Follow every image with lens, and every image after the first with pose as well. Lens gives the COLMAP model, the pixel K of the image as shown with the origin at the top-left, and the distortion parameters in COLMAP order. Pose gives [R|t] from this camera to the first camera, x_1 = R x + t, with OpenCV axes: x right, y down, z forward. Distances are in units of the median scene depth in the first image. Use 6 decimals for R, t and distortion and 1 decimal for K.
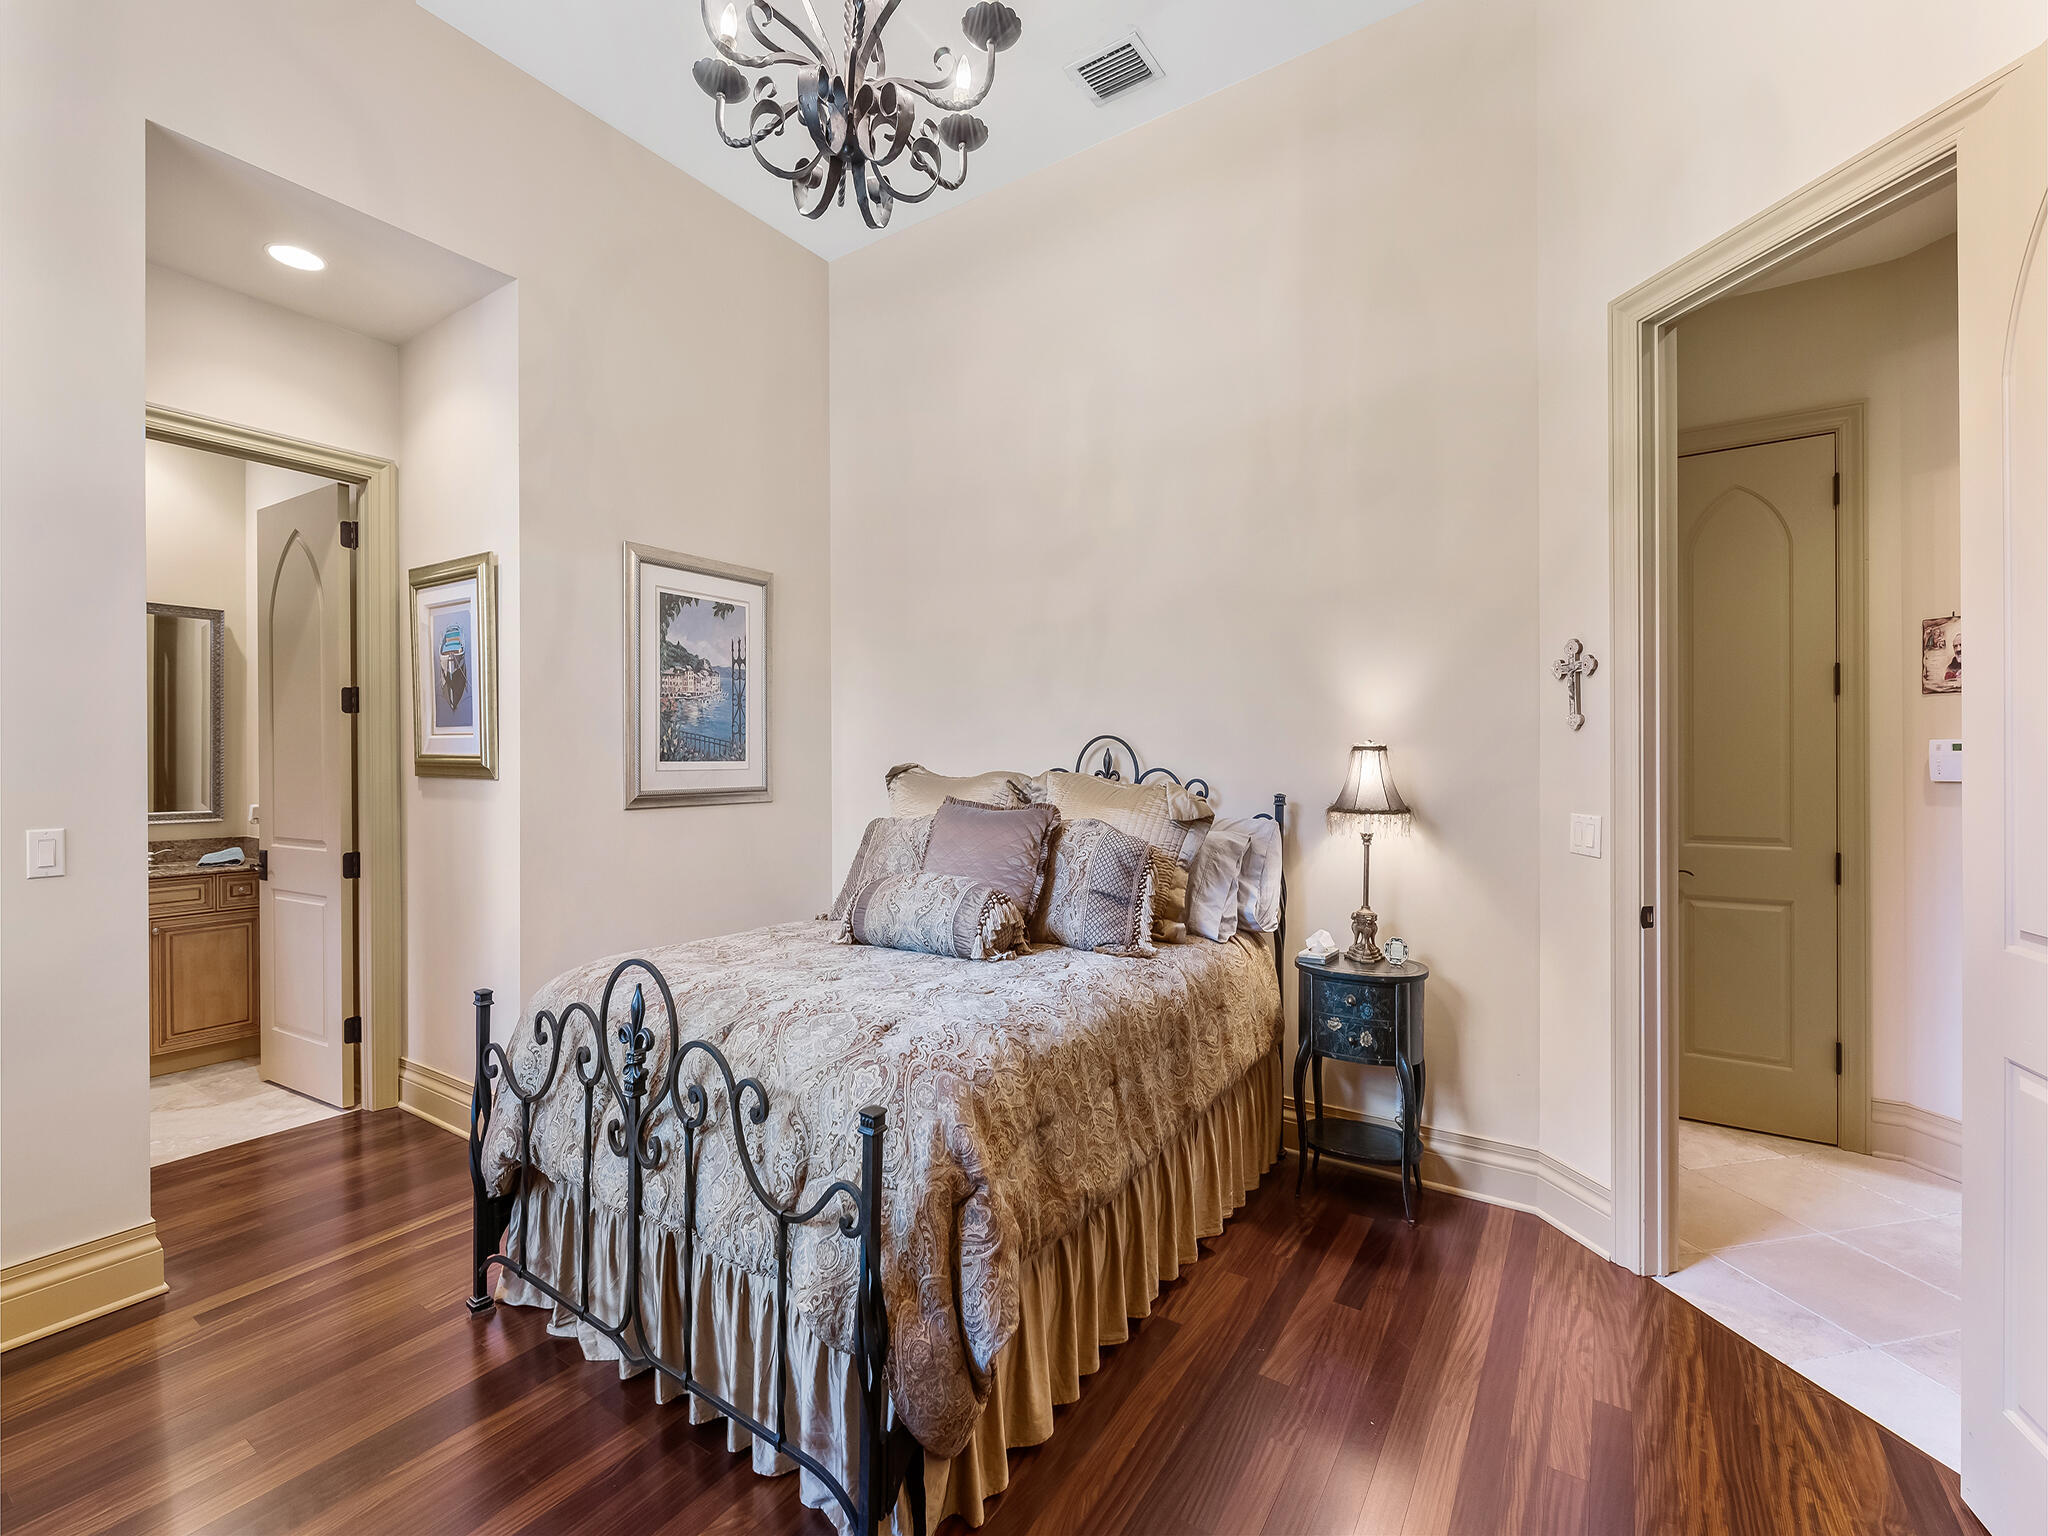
lens RADIAL K [[891.4, 0, 1036.2], [0, 891.4, 756.5], [0, 0, 1]] dist [-0.000895, -0.000286]
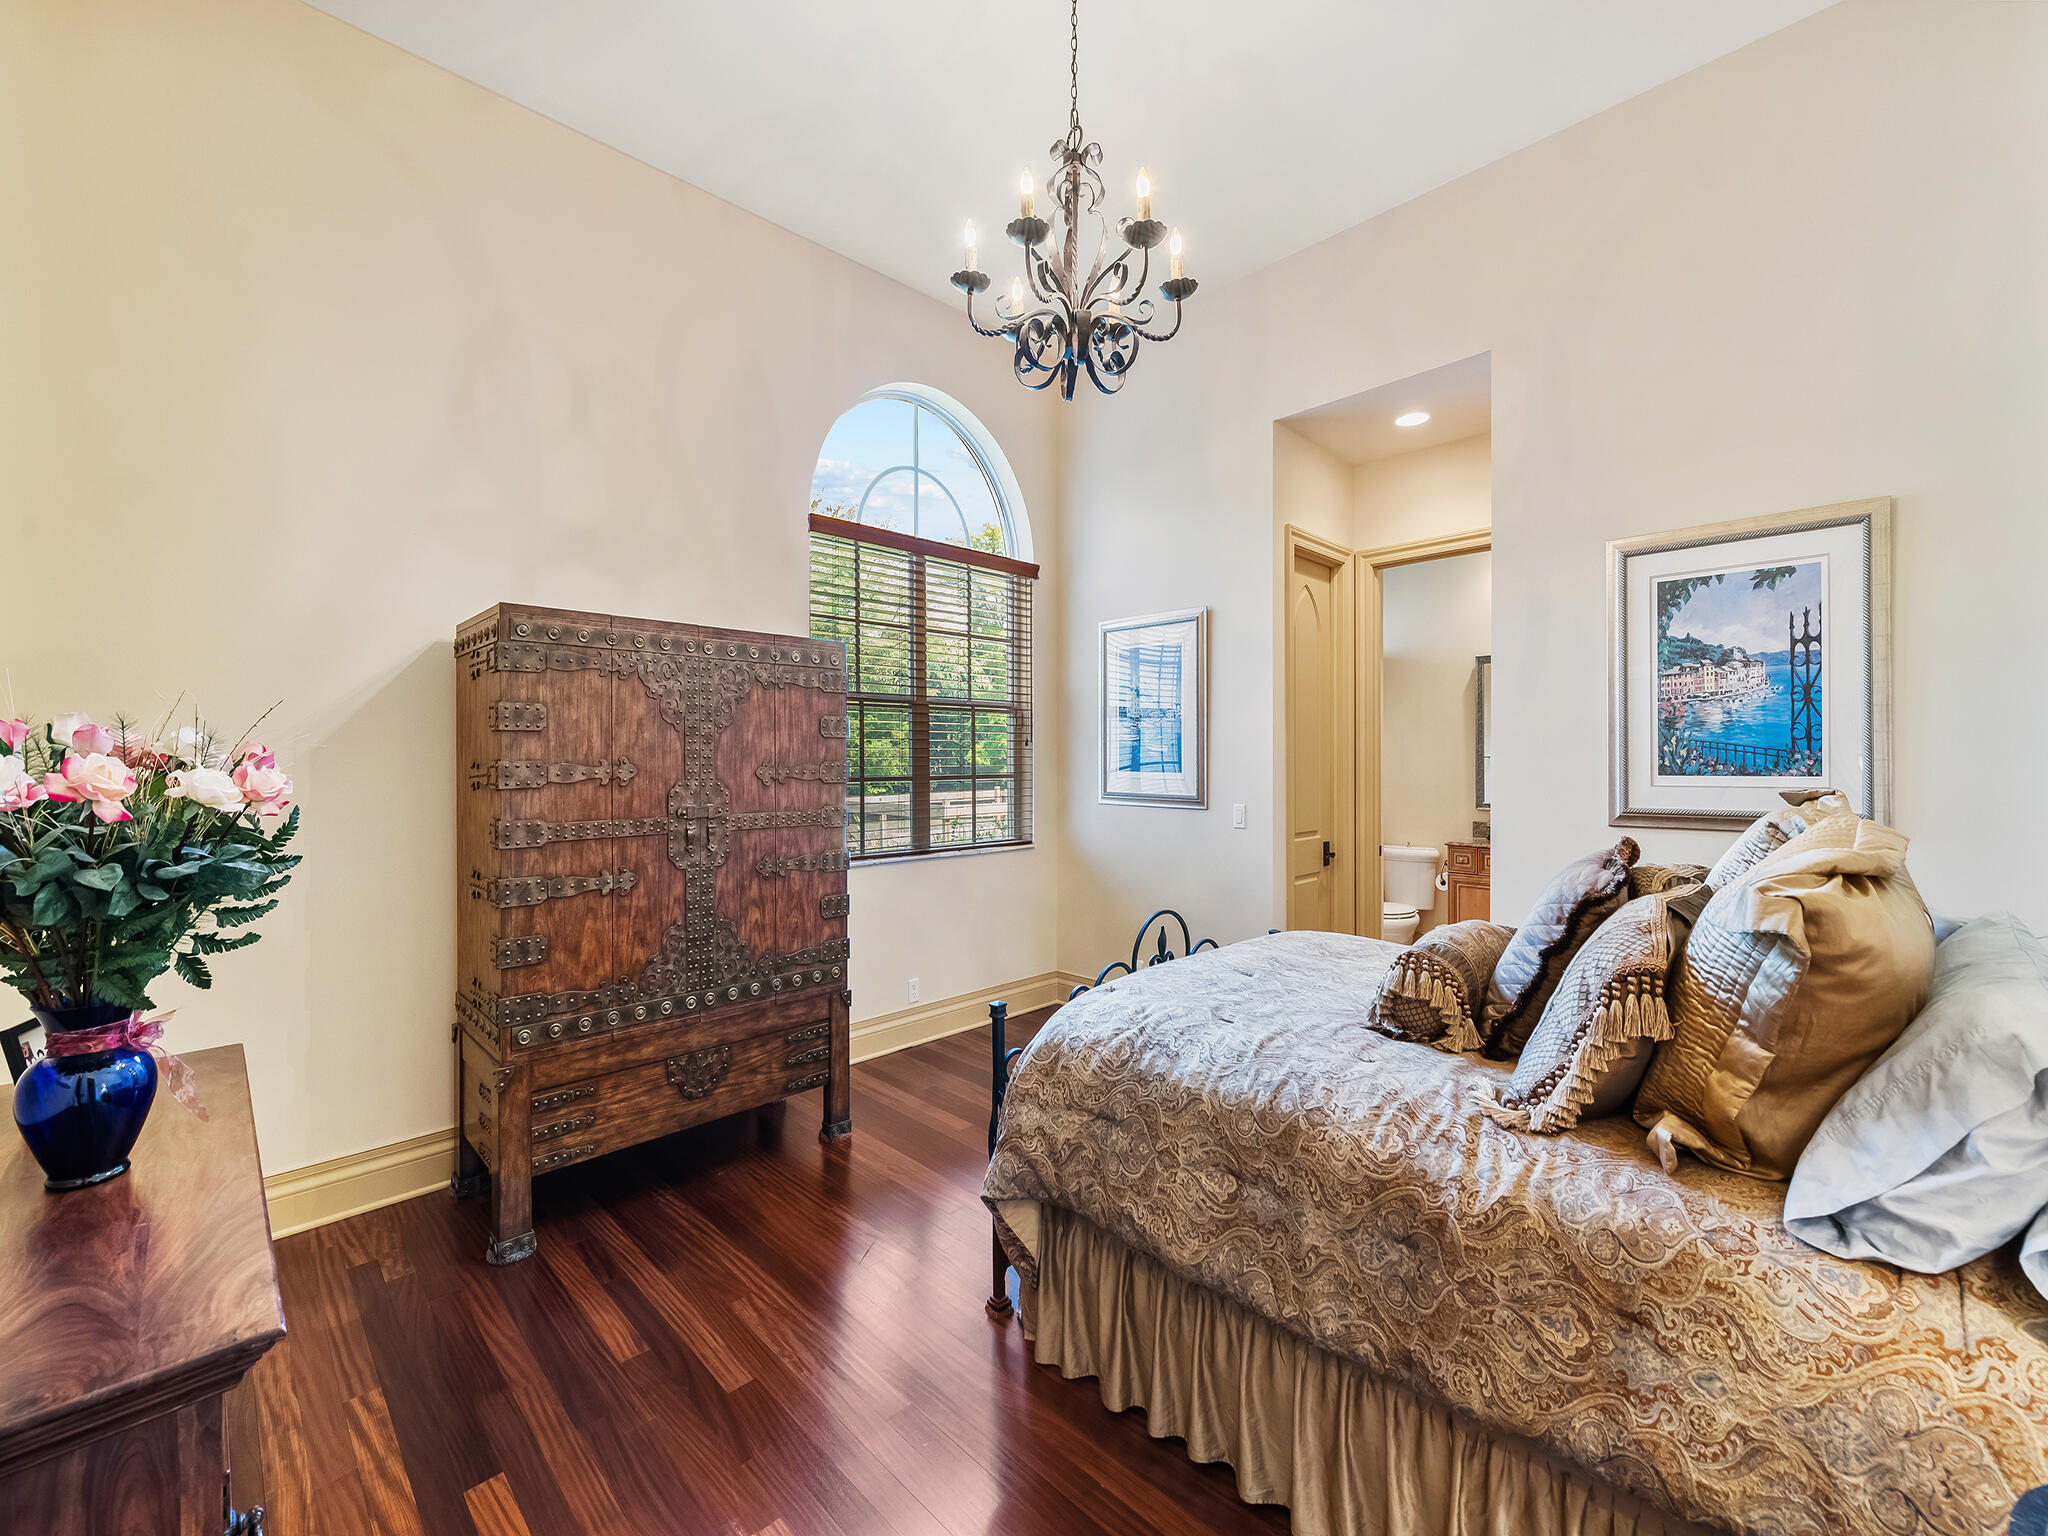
lens RADIAL K [[841.9, 0, 1037.0], [0, 841.9, 766.8], [0, 0, 1]] dist [-0.007977, -0.000920]
pose [[-0.216694, 0.006680, -0.976217, 0.495211], [0.000595, 0.999977, 0.006710, -0.008492], [0.976239, 0.000873, -0.216693, 0.559805]]
